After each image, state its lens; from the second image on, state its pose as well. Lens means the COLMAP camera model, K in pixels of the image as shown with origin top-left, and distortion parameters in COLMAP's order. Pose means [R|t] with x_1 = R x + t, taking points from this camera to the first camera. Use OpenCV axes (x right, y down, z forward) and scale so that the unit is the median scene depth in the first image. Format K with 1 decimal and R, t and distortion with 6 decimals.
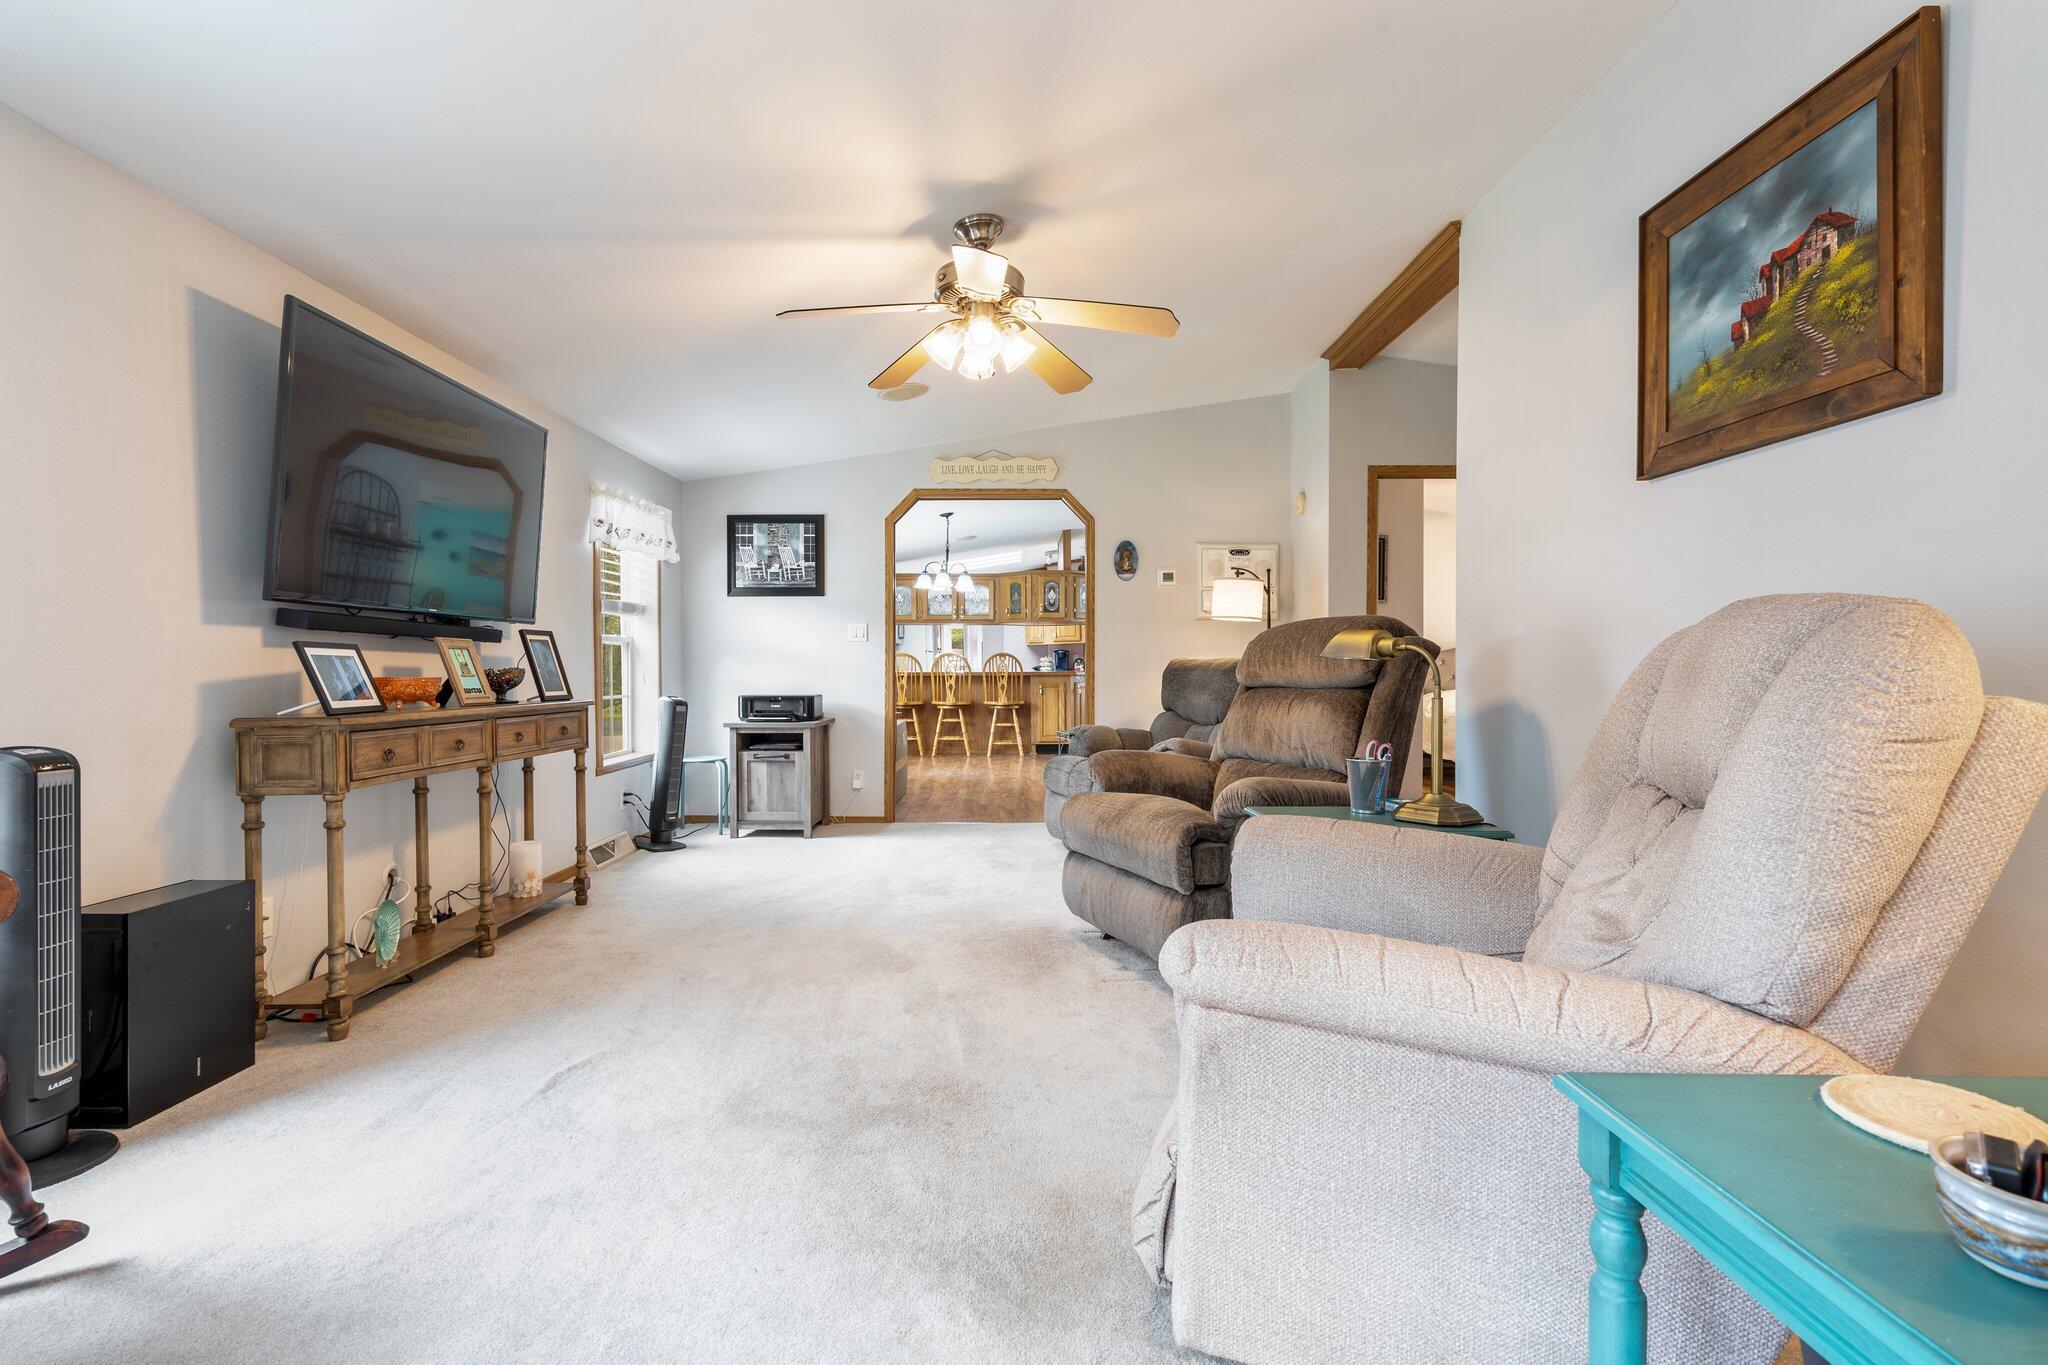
lens RADIAL K [[936.9, 0, 1014.7], [0, 936.9, 678.8], [0, 0, 1]] dist [-0.003583, 0.005385]
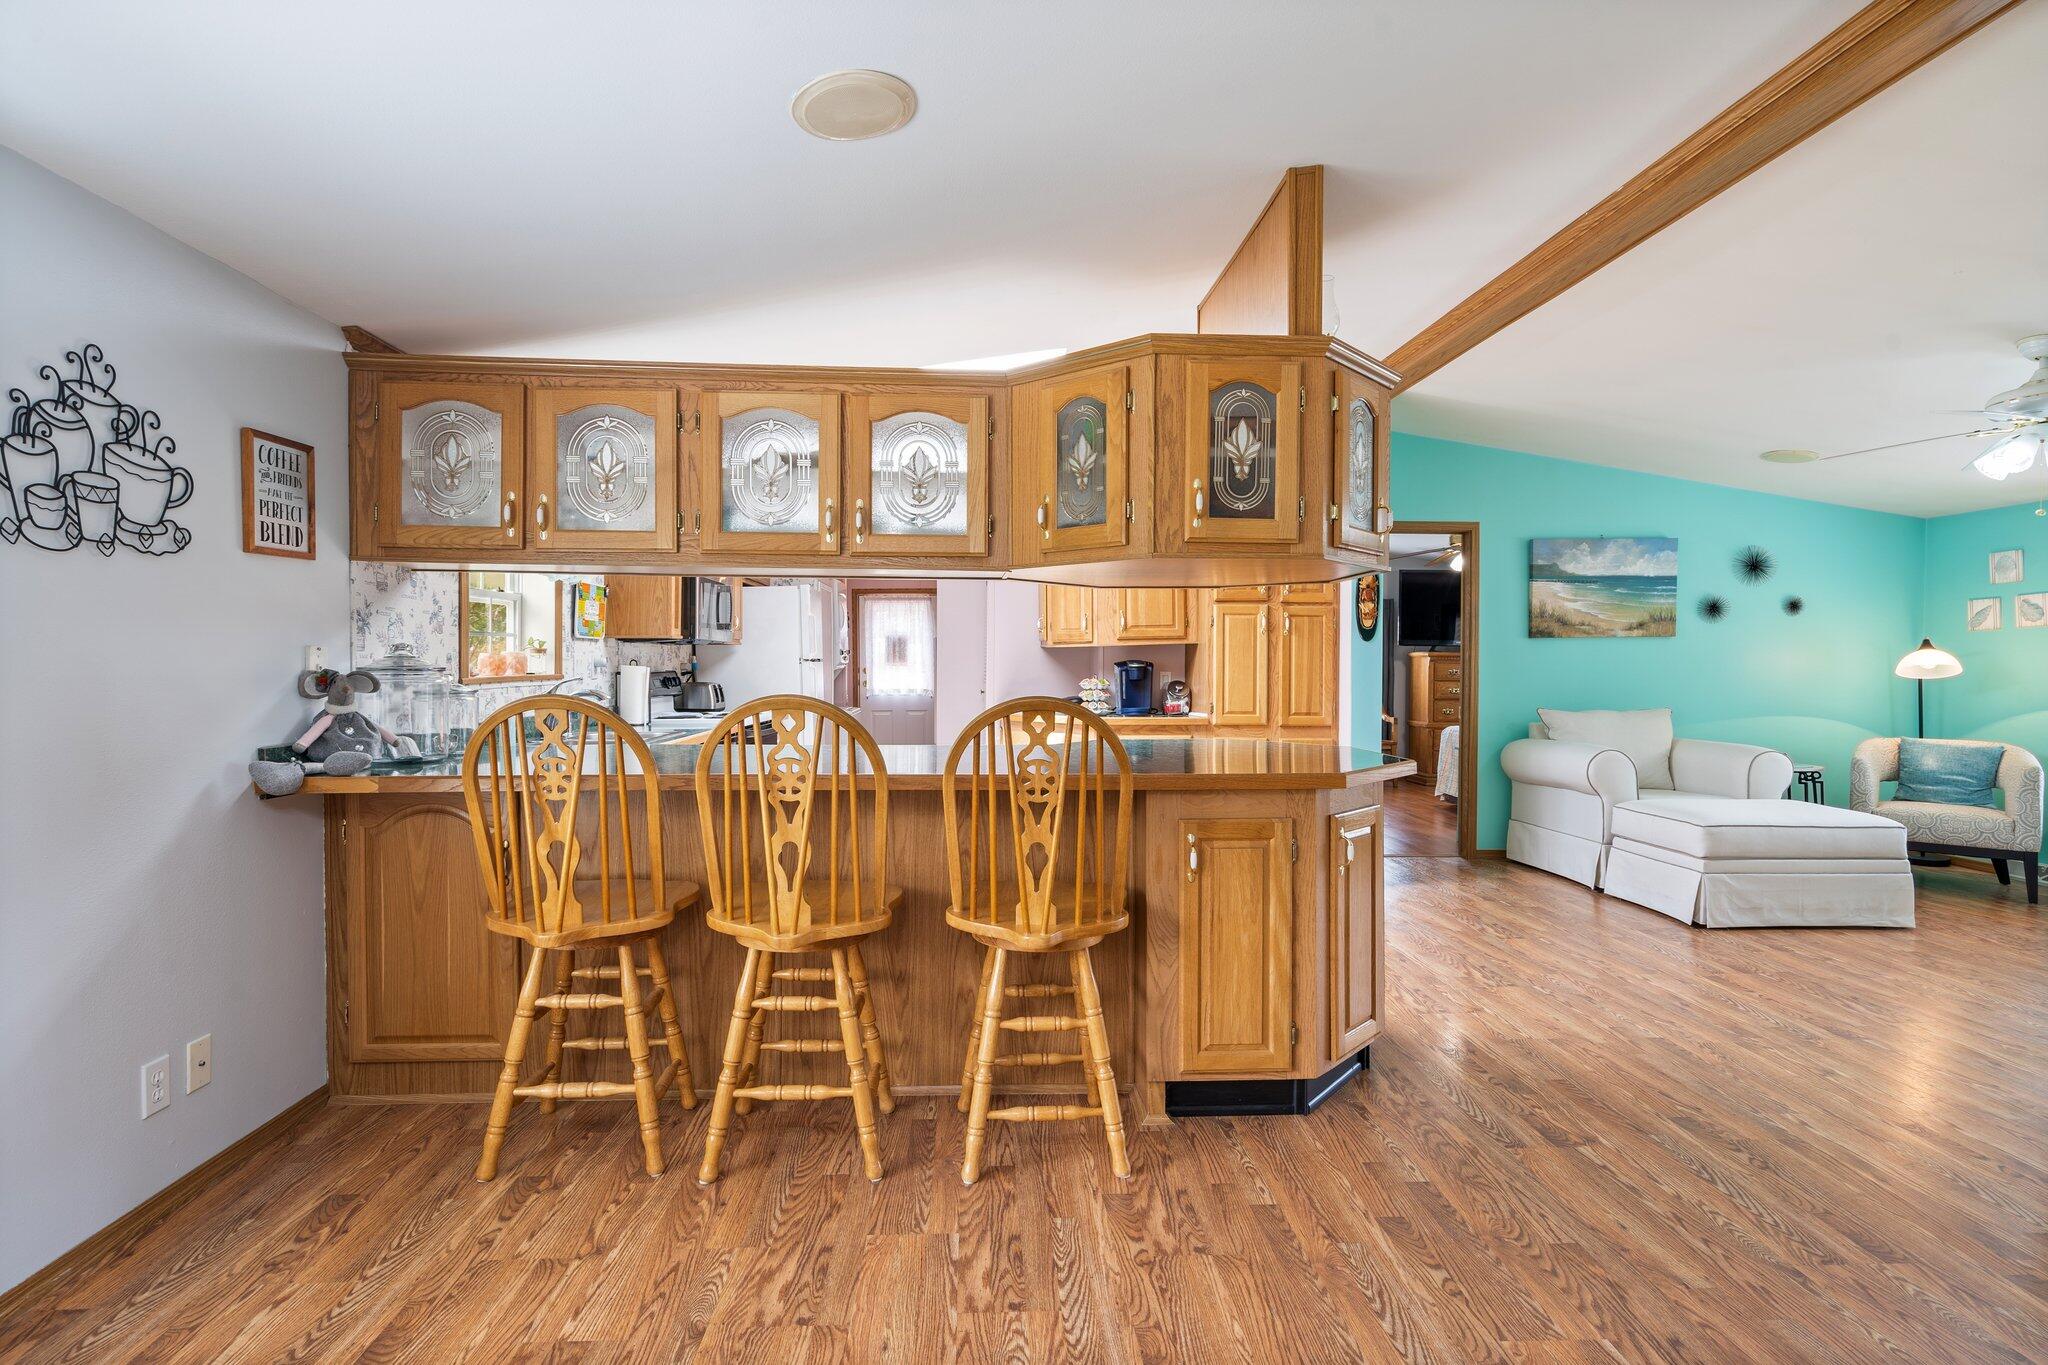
lens RADIAL K [[1017.5, 0, 1019.6], [0, 1017.5, 678.6], [0, 0, 1]] dist [0.001270, 0.002837]
pose [[0.998786, 0.004334, 0.049059, -0.118522], [-0.004411, 0.999989, 0.001451, -0.133203], [-0.049052, -0.001666, 0.998795, 3.207375]]
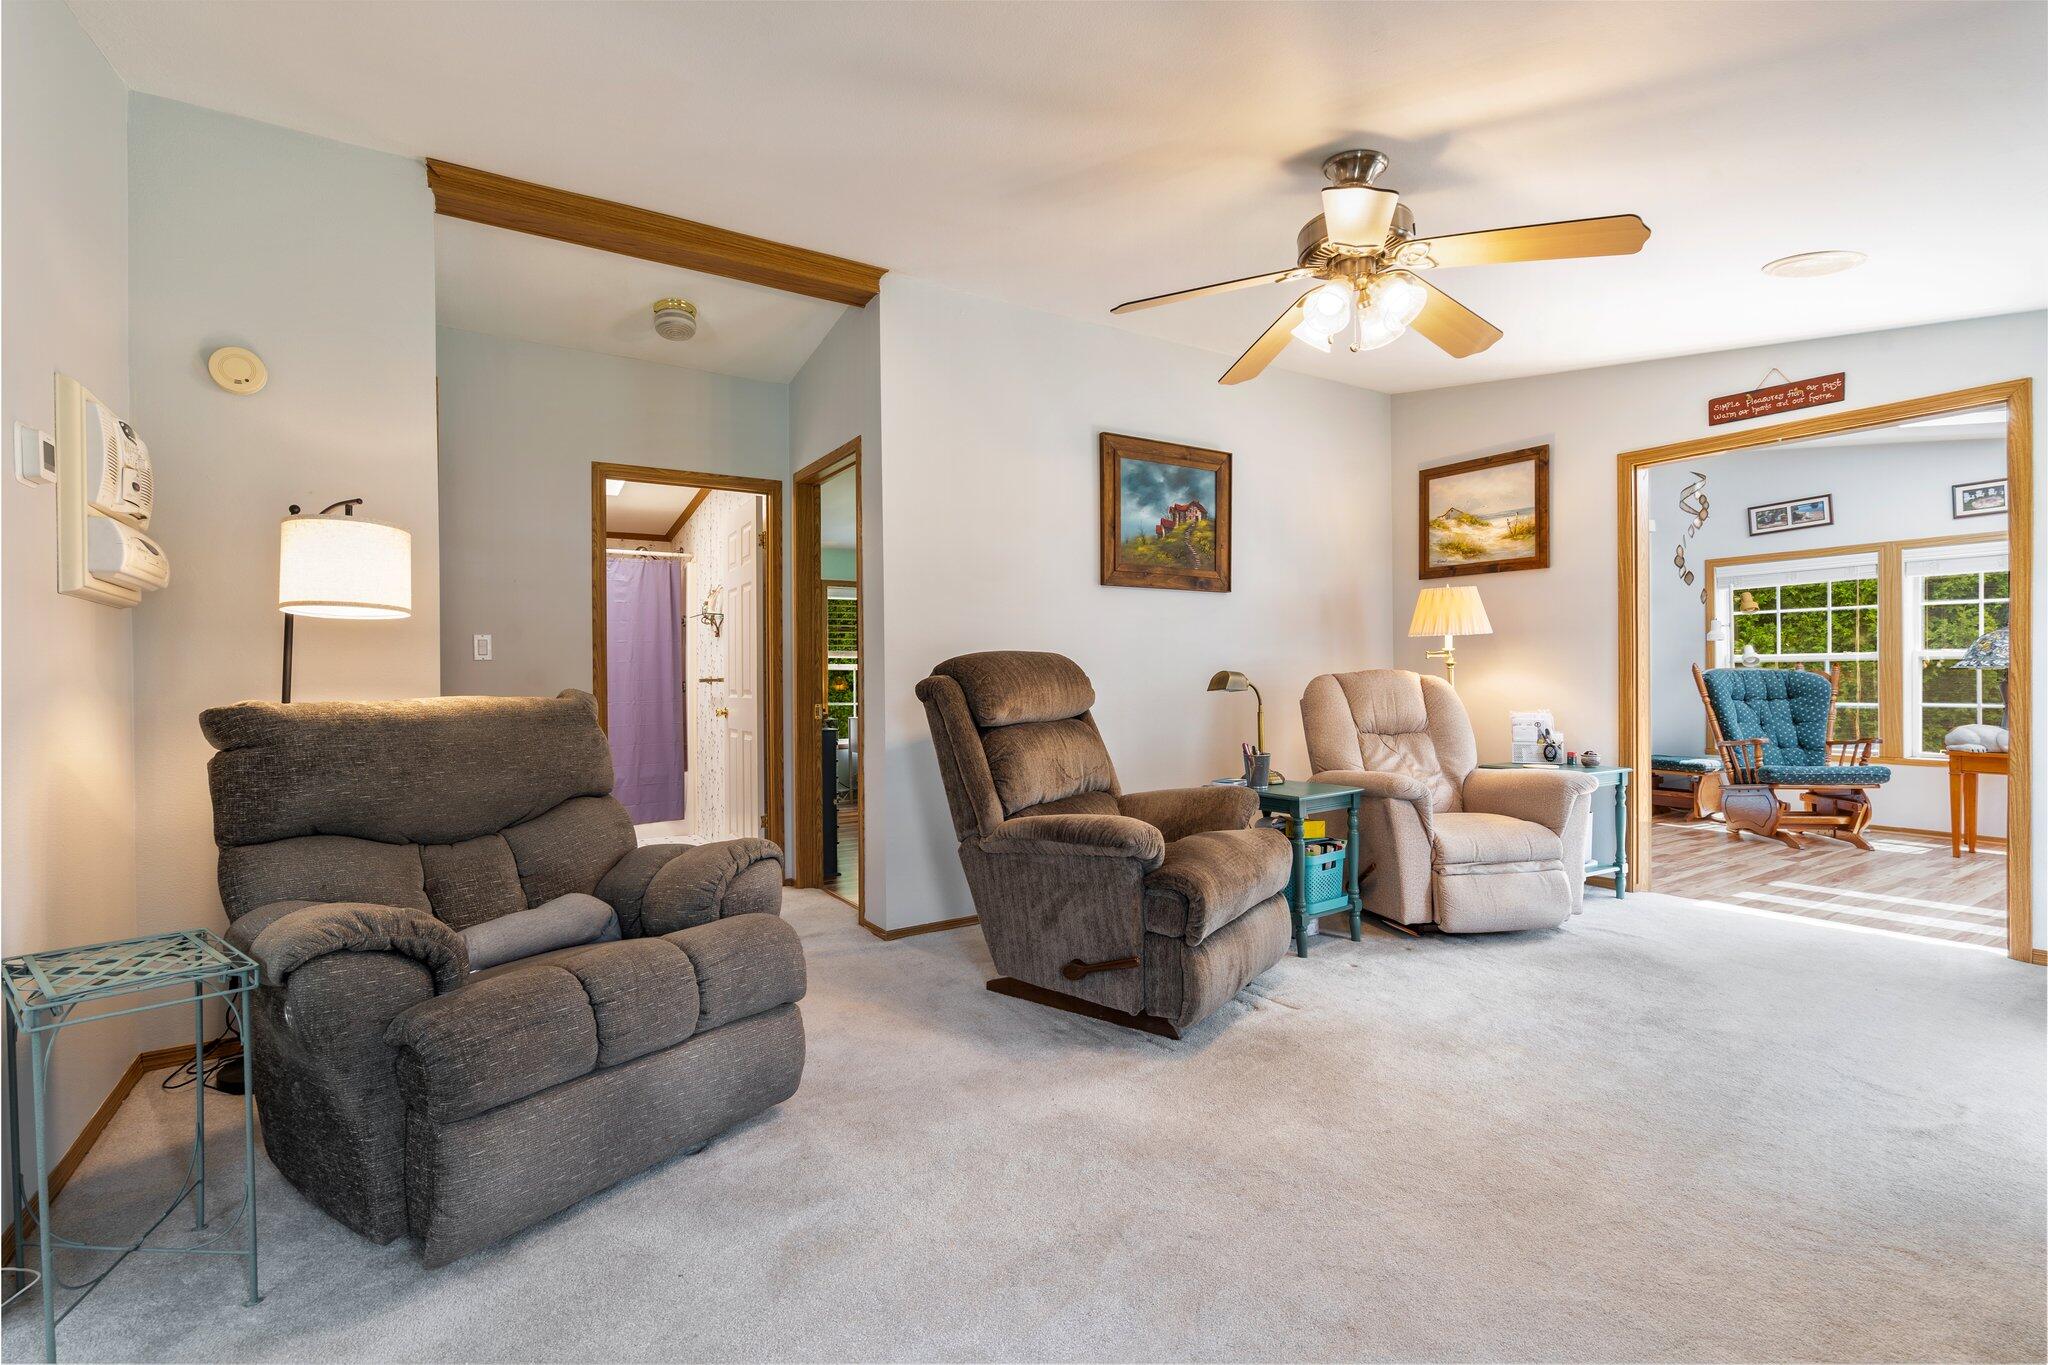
lens RADIAL K [[936.9, 0, 1014.7], [0, 936.9, 678.8], [0, 0, 1]] dist [-0.003583, 0.005385]
pose [[-0.544551, 0.000797, 0.838727, -0.694286], [0.019685, 0.999736, 0.011830, -0.065215], [-0.838497, 0.022952, -0.544423, 2.115685]]
